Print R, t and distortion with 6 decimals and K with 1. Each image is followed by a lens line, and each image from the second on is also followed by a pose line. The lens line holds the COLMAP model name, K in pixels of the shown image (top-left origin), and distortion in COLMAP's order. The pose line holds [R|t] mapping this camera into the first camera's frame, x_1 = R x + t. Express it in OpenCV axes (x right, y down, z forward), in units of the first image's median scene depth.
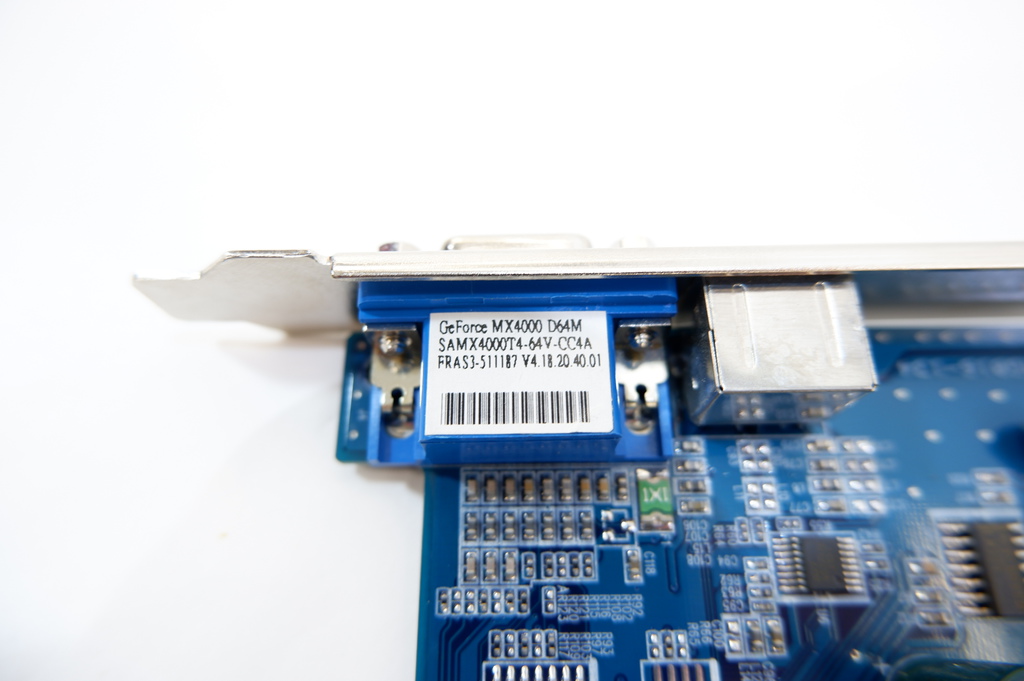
lens RADIAL K [[661.4, 0, 513.7], [0, 661.4, 343.6], [0, 0, 1]] dist [0.008973, 0.000663]
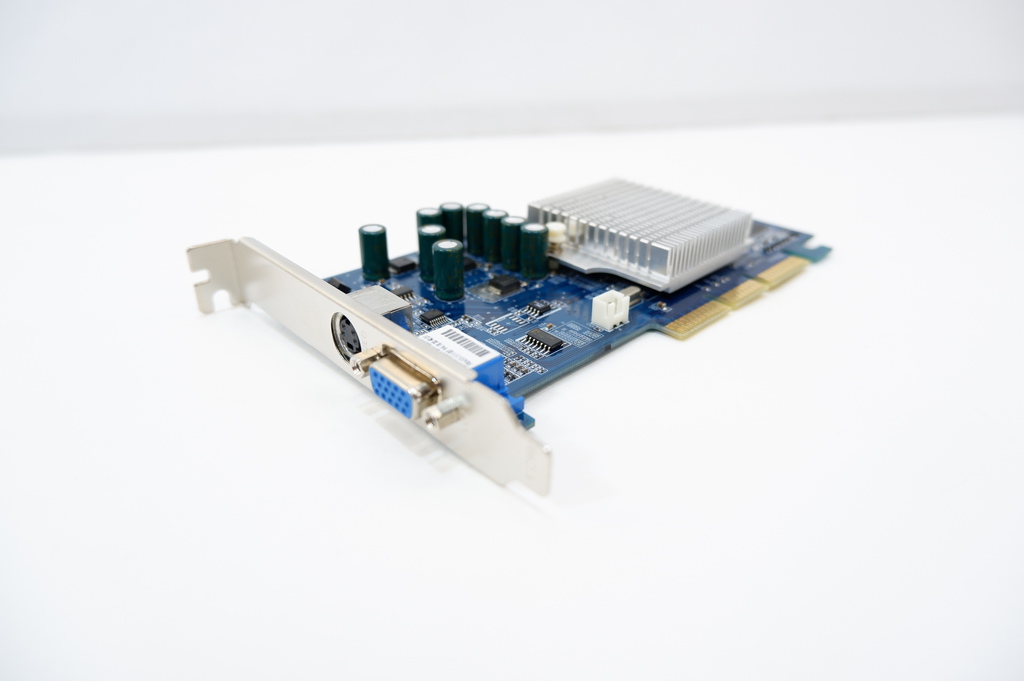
lens RADIAL K [[661.4, 0, 513.7], [0, 661.4, 343.6], [0, 0, 1]] dist [0.008973, 0.000663]
pose [[-0.677680, -0.364711, 0.638542, -1.487176], [0.676181, 0.032222, 0.736030, -1.393715], [-0.289013, 0.930563, 0.224775, 0.412808]]
